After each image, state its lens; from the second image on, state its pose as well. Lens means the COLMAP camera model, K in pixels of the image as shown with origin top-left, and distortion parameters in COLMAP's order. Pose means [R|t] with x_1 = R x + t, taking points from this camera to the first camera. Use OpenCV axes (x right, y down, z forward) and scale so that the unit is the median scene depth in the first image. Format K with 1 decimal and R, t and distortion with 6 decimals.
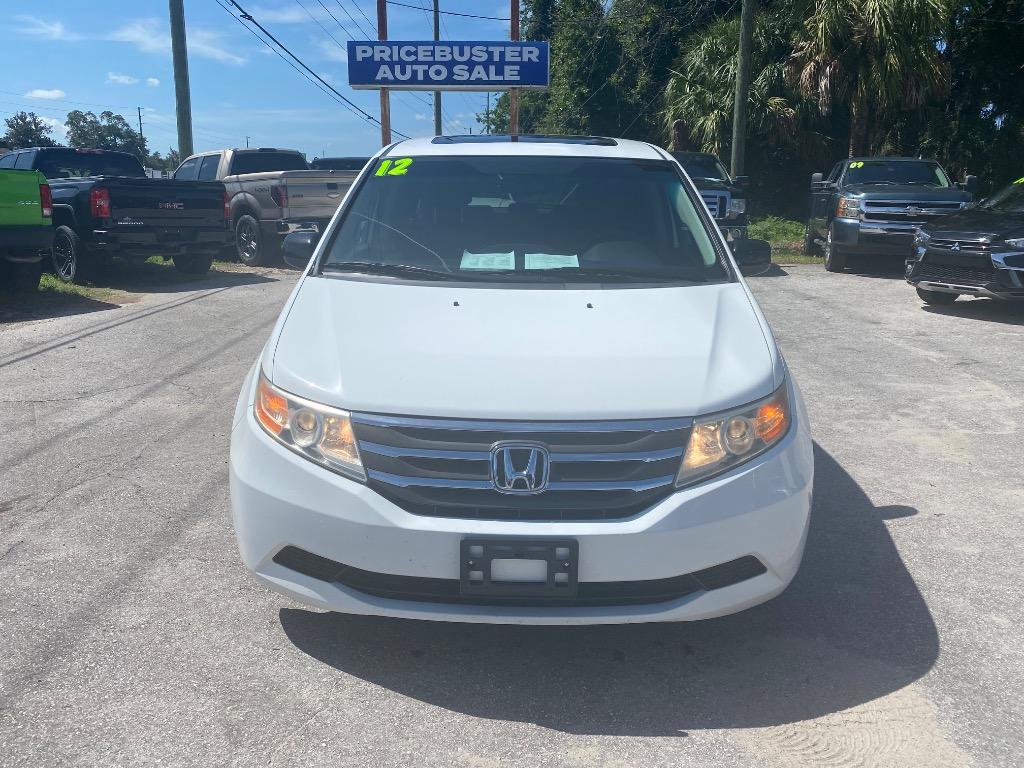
lens RADIAL K [[793.4, 0, 496.3], [0, 793.4, 382.7], [0, 0, 1]] dist [0.009374, -0.002530]
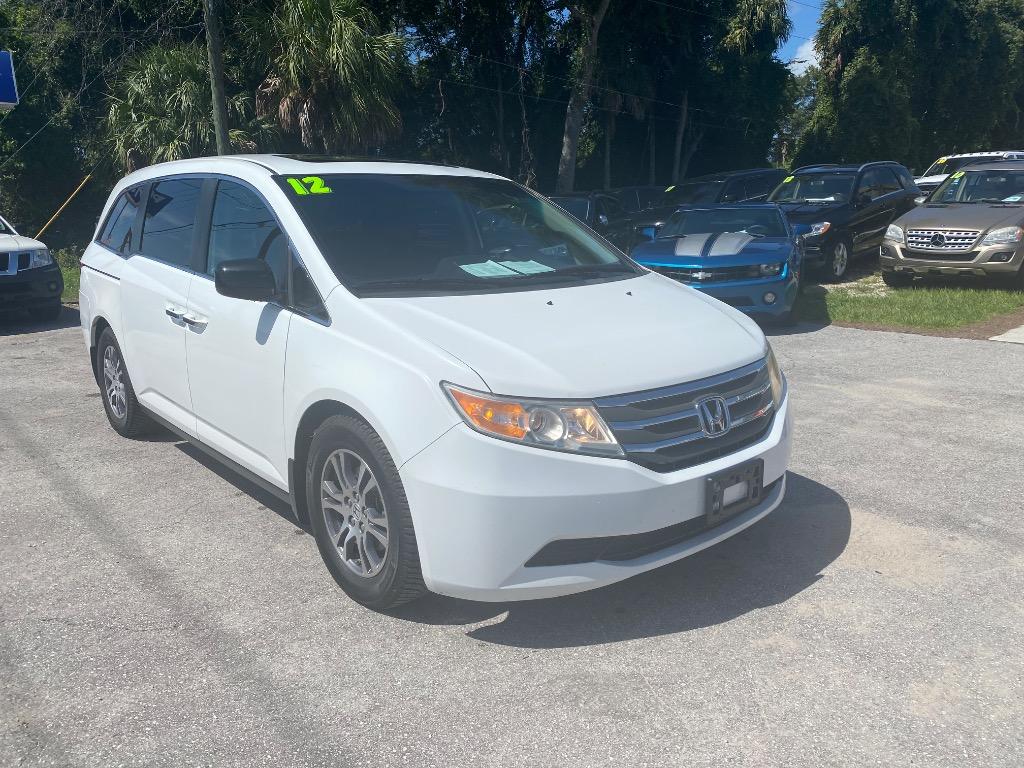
lens RADIAL K [[794.0, 0, 524.7], [0, 794.0, 387.3], [0, 0, 1]] dist [0.005470, -0.003151]
pose [[0.726426, -0.168567, 0.666251, -0.172453], [0.191297, 0.980735, 0.039559, -0.007212], [-0.660084, 0.098715, 0.744678, 0.044130]]
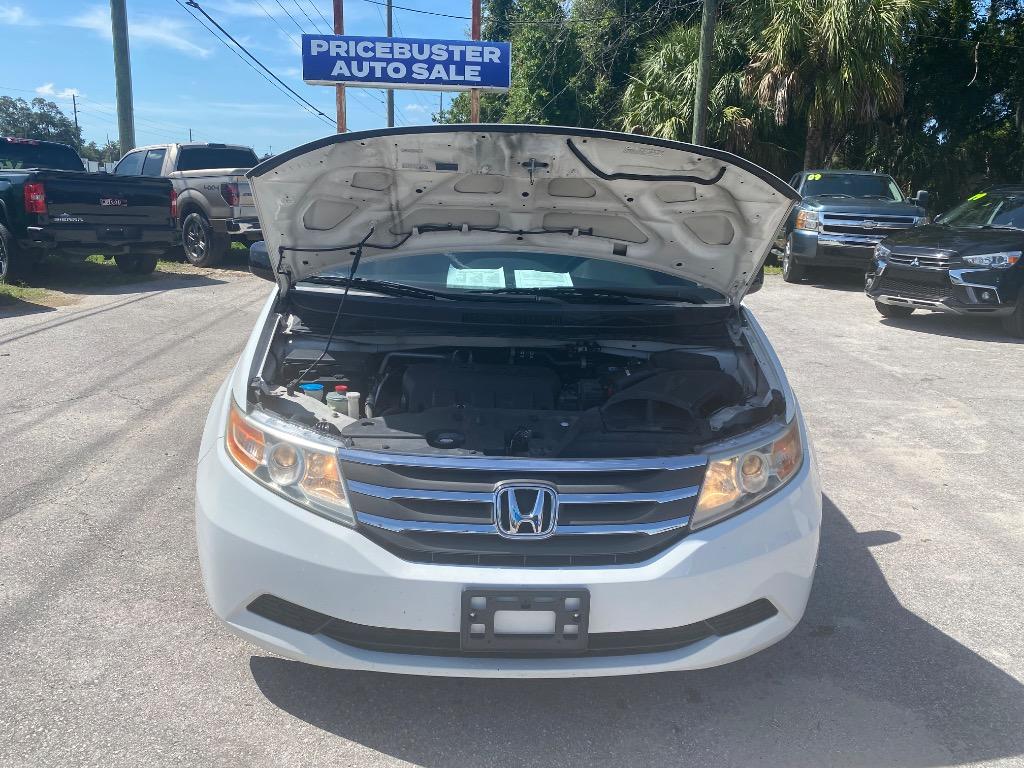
lens RADIAL K [[798.7, 0, 507.4], [0, 798.7, 394.5], [0, 0, 1]] dist [0.000525, 0.003075]
pose [[0.997162, 0.005260, 0.075103, -0.010353], [-0.006090, 0.999923, 0.010819, -0.006212], [-0.075041, -0.011246, 0.997117, 0.013756]]
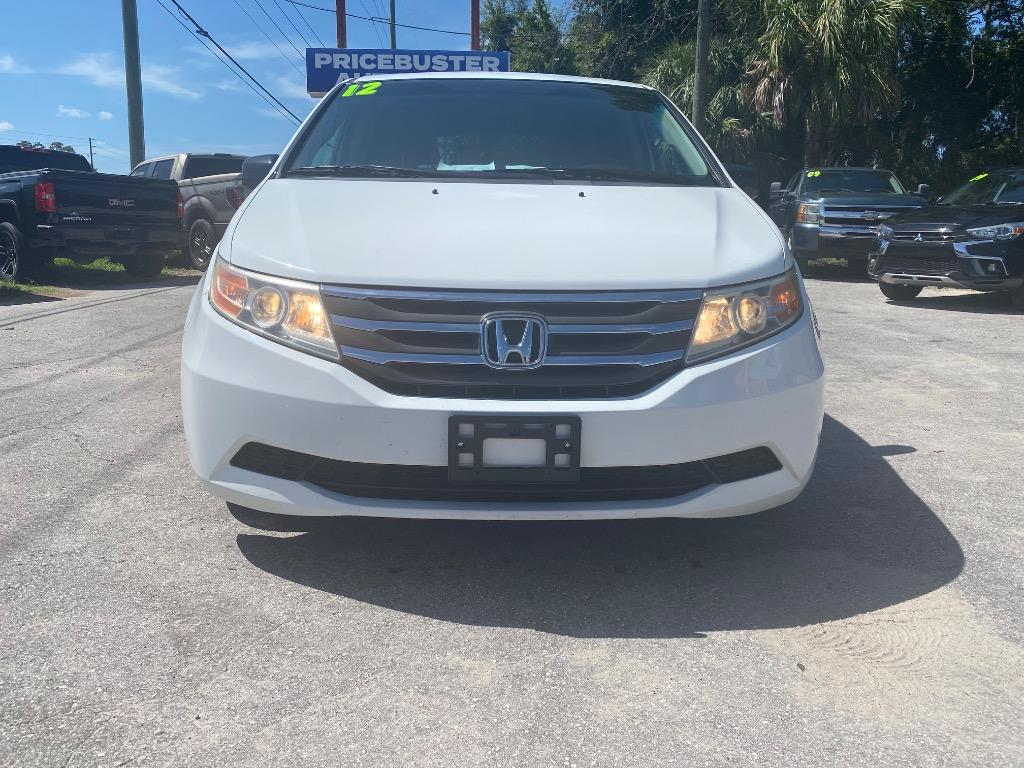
lens RADIAL K [[795.0, 0, 494.3], [0, 795.0, 382.7], [0, 0, 1]] dist [0.009473, -0.007242]
pose [[0.998684, -0.004917, 0.051059, -0.006412], [0.007149, 0.999023, -0.043621, 0.033059], [-0.050795, 0.043928, 0.997743, 0.019409]]
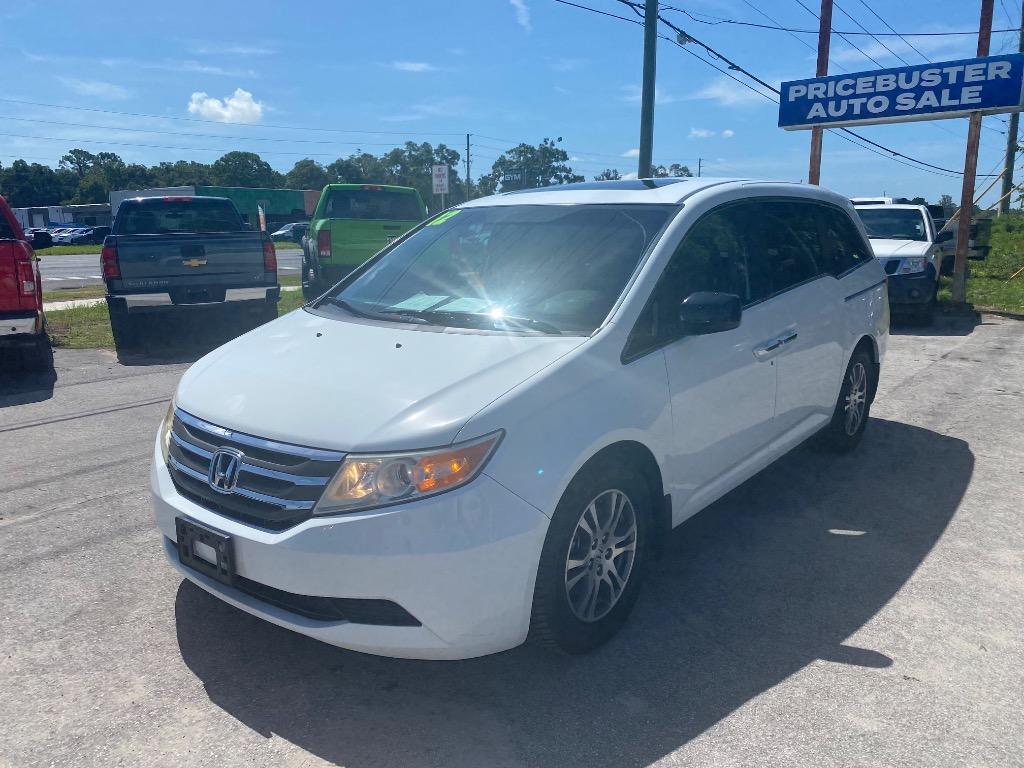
lens RADIAL K [[795.0, 0, 494.3], [0, 795.0, 382.7], [0, 0, 1]] dist [0.009473, -0.007242]
pose [[0.785284, 0.103339, -0.610450, 0.183806], [-0.134997, 0.990828, -0.005929, -0.012188], [0.604238, 0.087065, 0.792033, 0.047543]]
